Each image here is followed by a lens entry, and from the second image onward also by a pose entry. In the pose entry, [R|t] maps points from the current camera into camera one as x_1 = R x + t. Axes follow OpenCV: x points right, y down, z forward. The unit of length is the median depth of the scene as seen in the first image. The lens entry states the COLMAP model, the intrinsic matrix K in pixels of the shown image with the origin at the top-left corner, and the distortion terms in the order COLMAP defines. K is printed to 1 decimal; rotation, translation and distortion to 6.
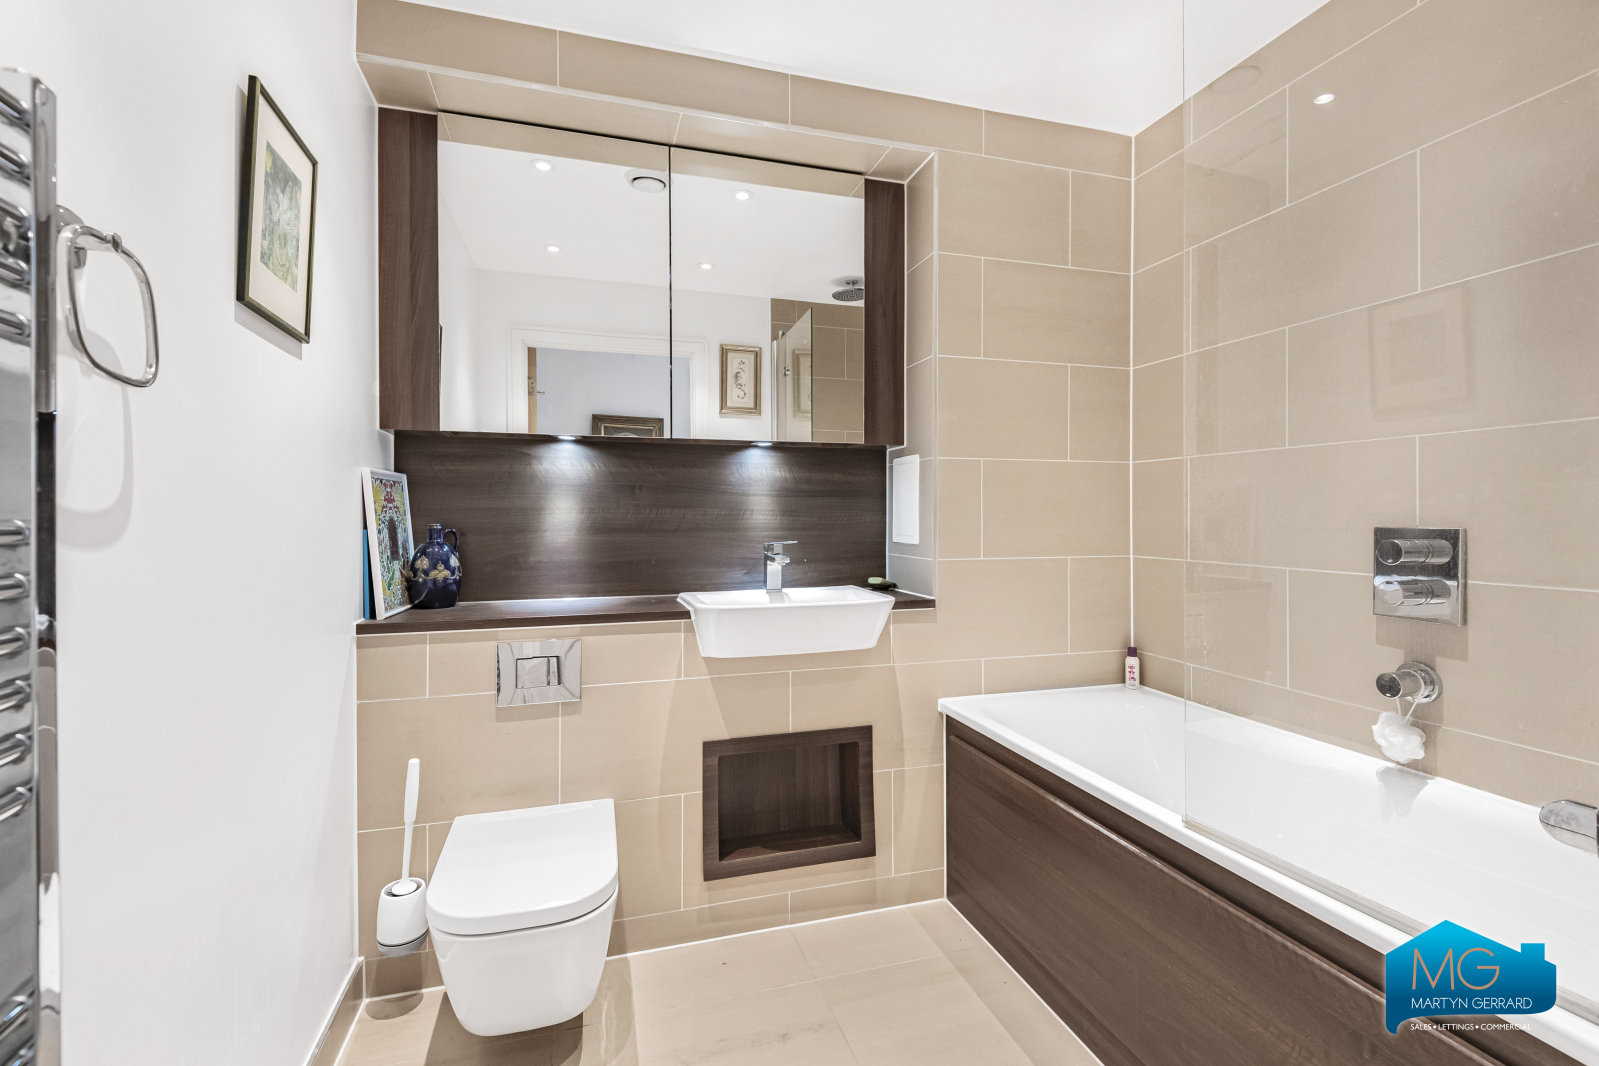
lens RADIAL K [[719.1, 0, 775.9], [0, 719.1, 502.4], [0, 0, 1]] dist [-0.001753, -0.012216]
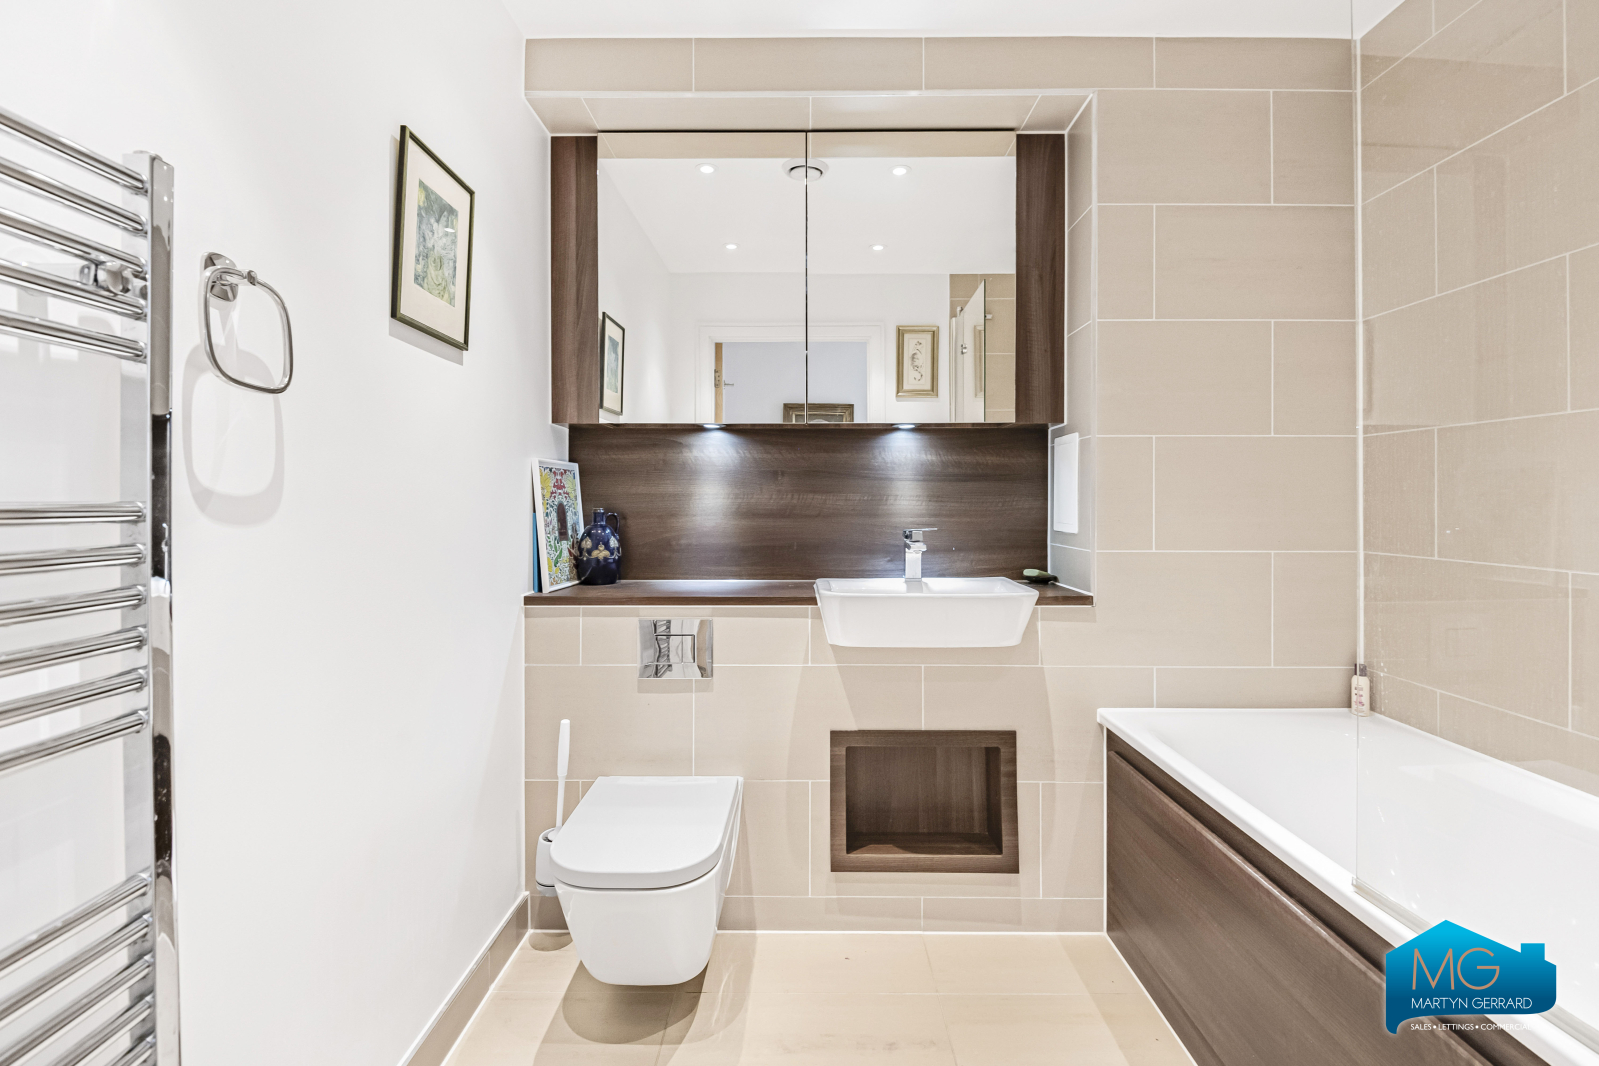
lens RADIAL K [[719.1, 0, 775.0], [0, 719.1, 490.2], [0, 0, 1]] dist [-0.001753, -0.012216]
pose [[0.952472, -0.003094, -0.304611, 0.120499], [0.003596, 0.999993, 0.001085, 0.002209], [0.304606, -0.002129, 0.952476, 0.034906]]
